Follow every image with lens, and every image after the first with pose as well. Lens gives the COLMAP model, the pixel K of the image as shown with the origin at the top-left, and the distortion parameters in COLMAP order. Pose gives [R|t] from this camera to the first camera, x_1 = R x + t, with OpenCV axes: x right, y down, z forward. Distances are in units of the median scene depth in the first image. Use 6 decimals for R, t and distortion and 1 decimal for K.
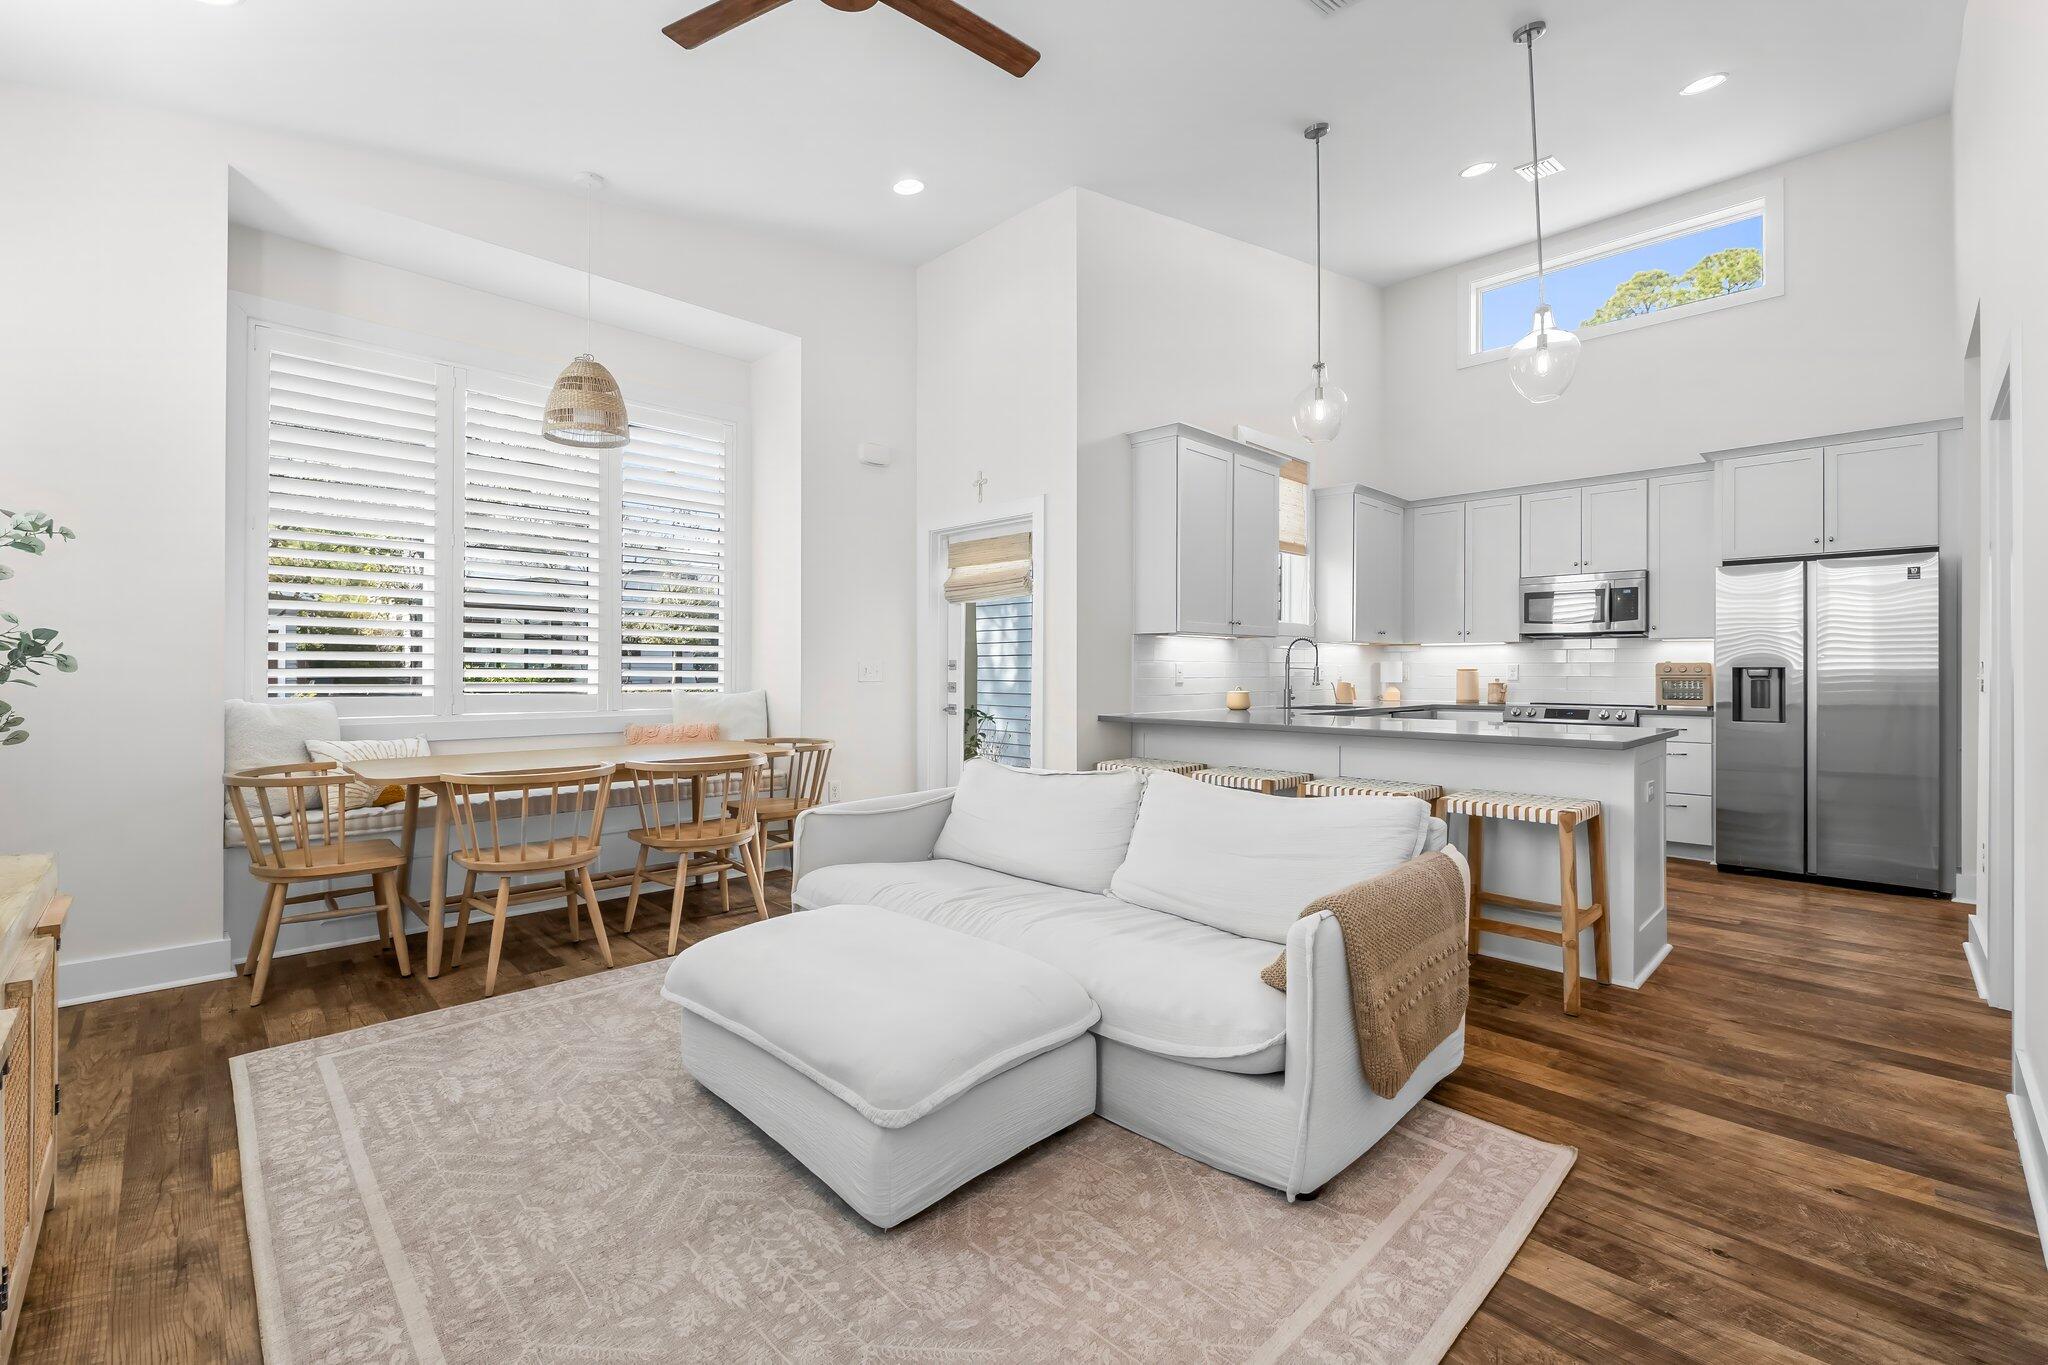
lens RADIAL K [[869.8, 0, 1032.7], [0, 869.8, 668.4], [0, 0, 1]] dist [-0.002190, -0.000523]
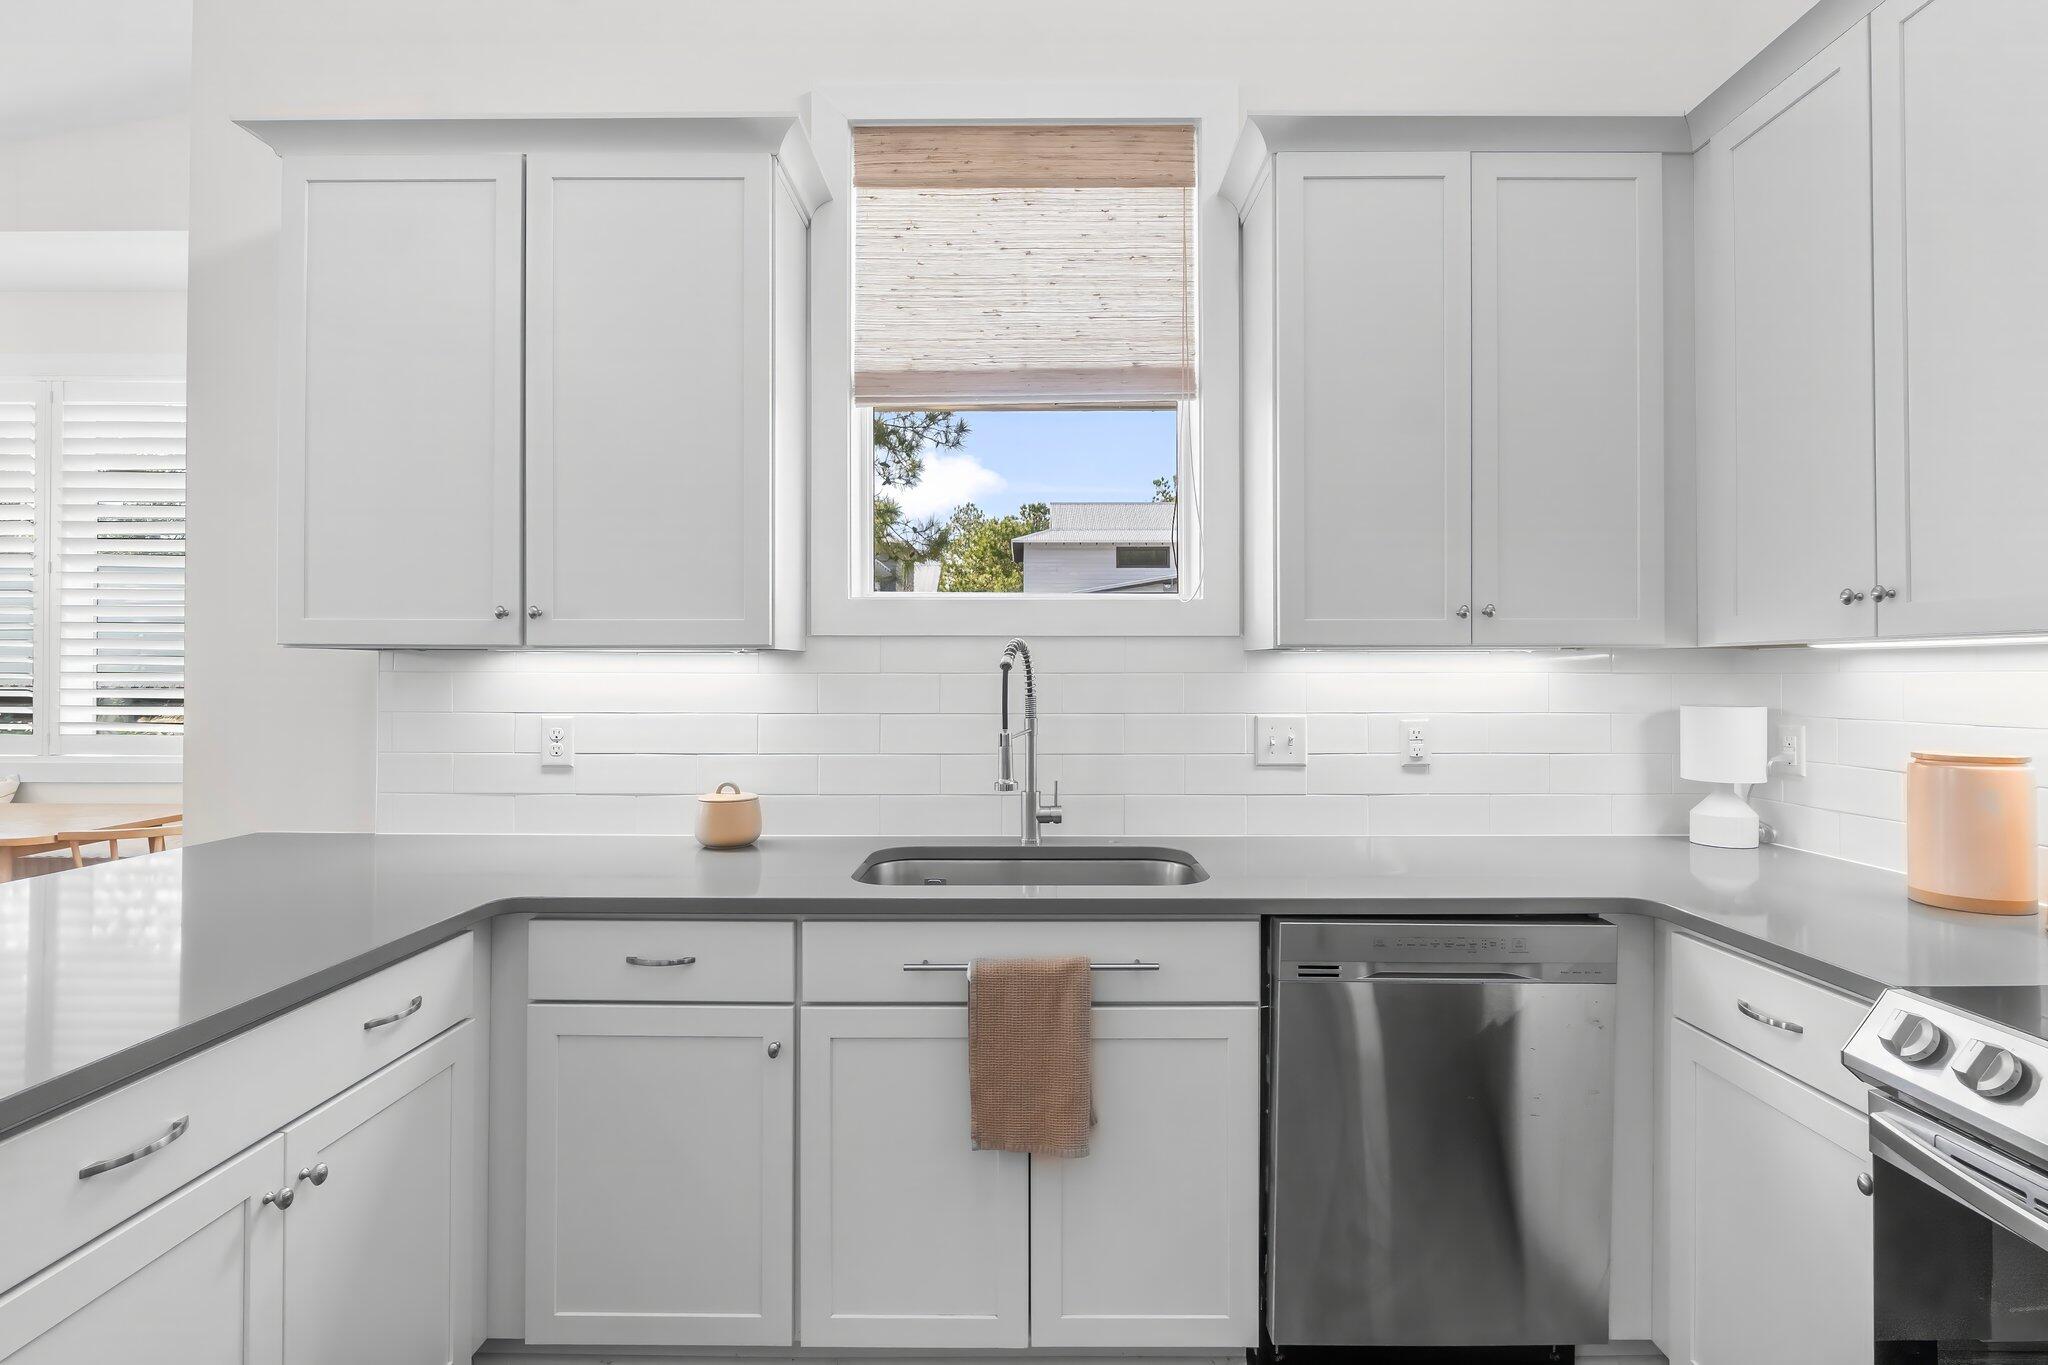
lens RADIAL K [[953.8, 0, 1026.3], [0, 953.8, 670.0], [0, 0, 1]] dist [-0.003206, -0.000164]
pose [[0.703432, -0.011616, -0.710668, 0.993343], [0.001289, 0.999886, -0.015068, -0.033375], [0.710762, 0.009683, 0.703366, 1.298687]]
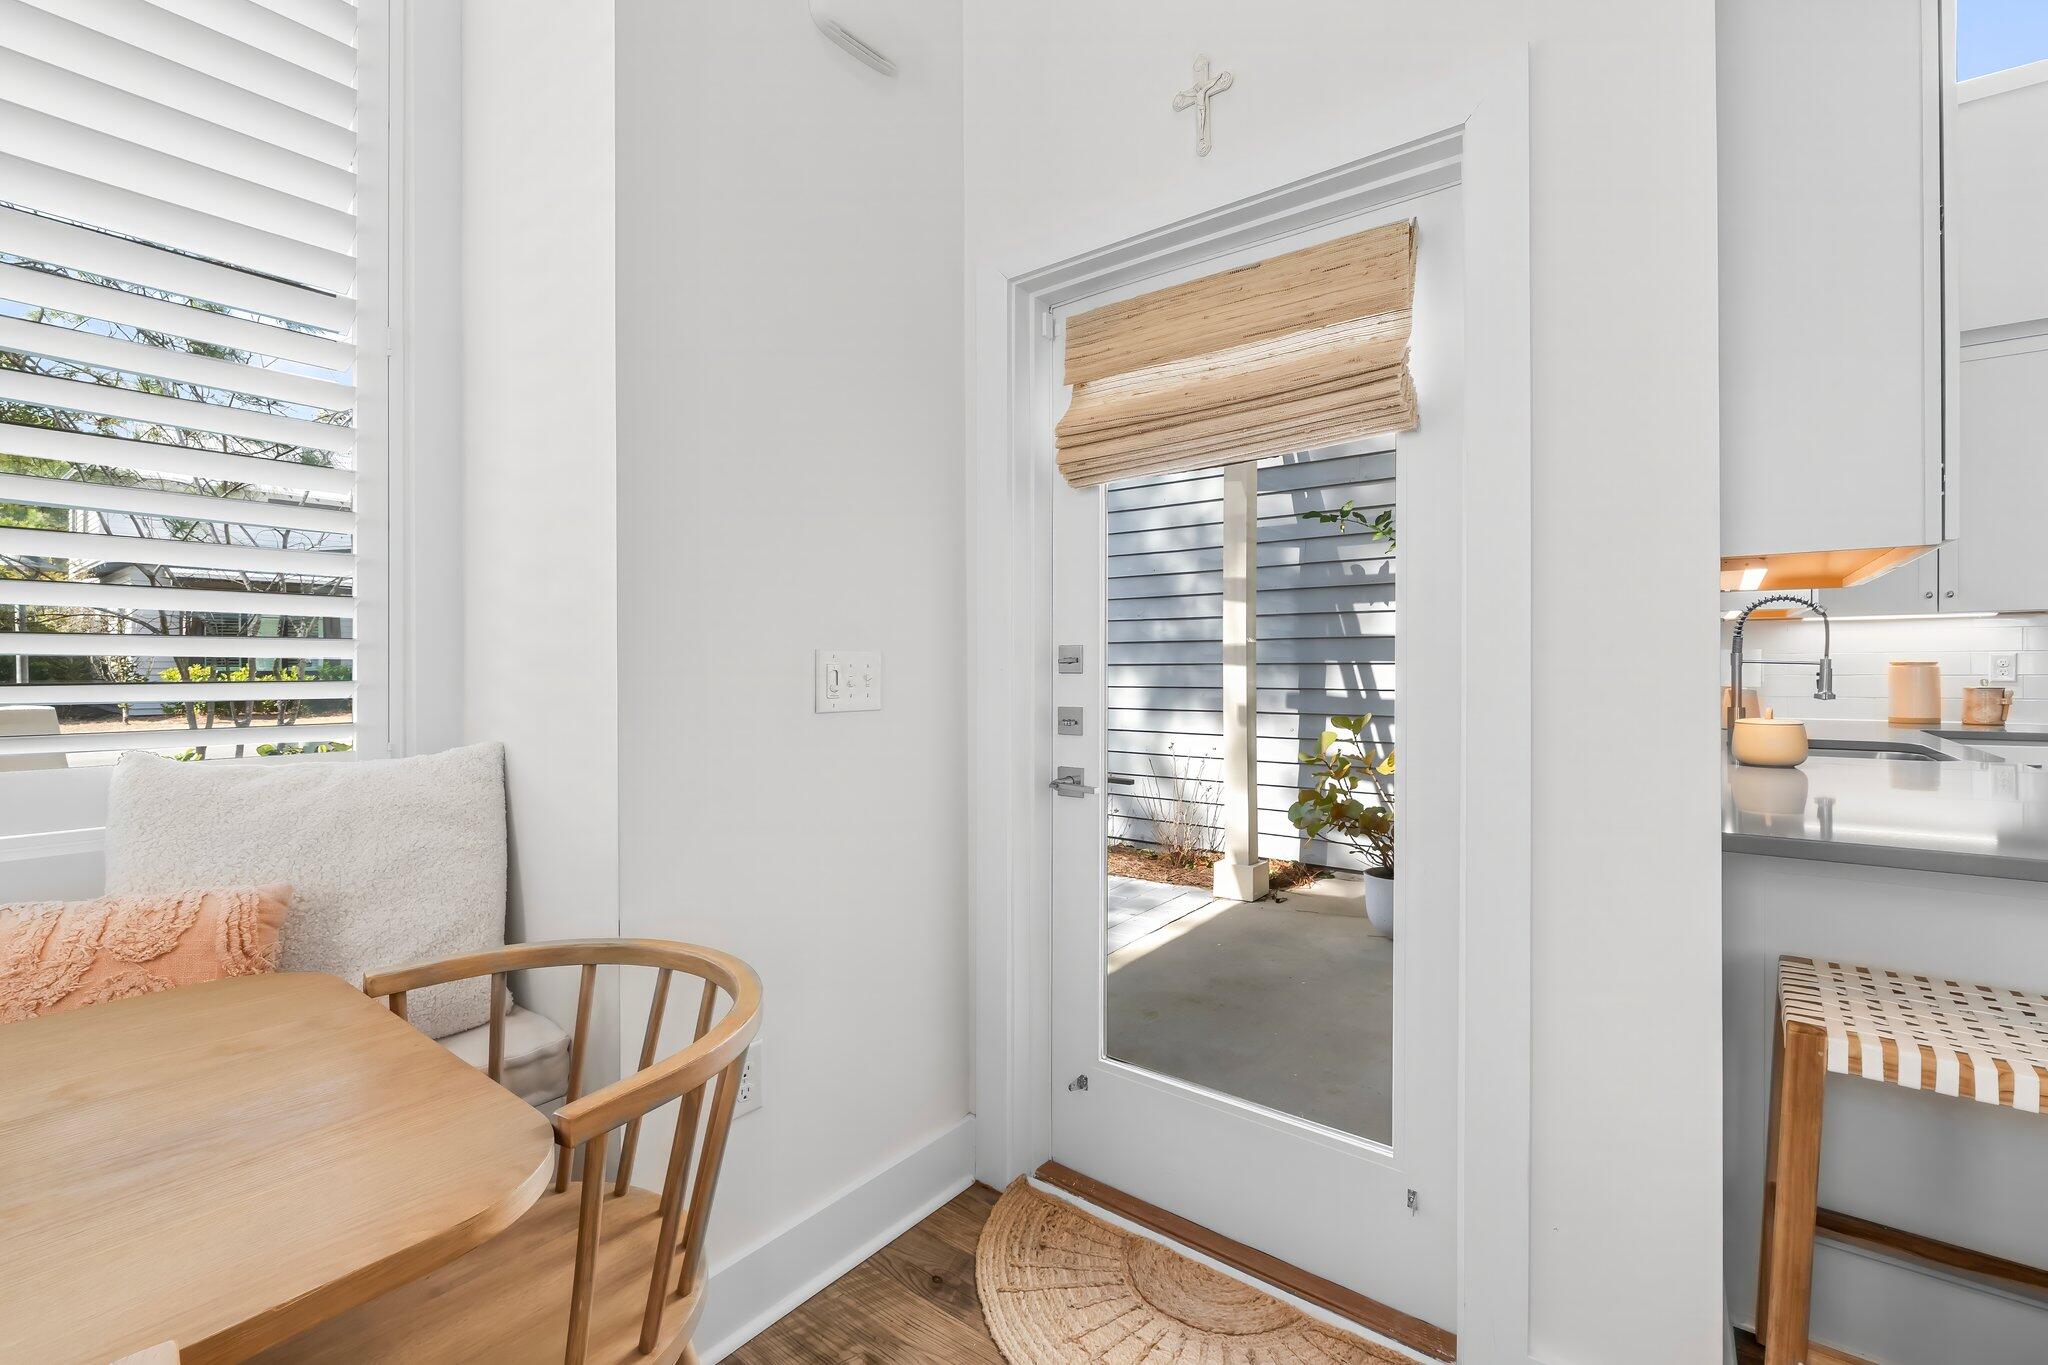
lens RADIAL K [[869.8, 0, 1032.7], [0, 869.8, 668.4], [0, 0, 1]] dist [-0.002190, -0.000523]
pose [[0.990212, -0.007425, 0.139372, -0.257233], [0.006908, 0.999967, 0.004194, -0.003891], [-0.139399, -0.003190, 0.990231, 1.043271]]
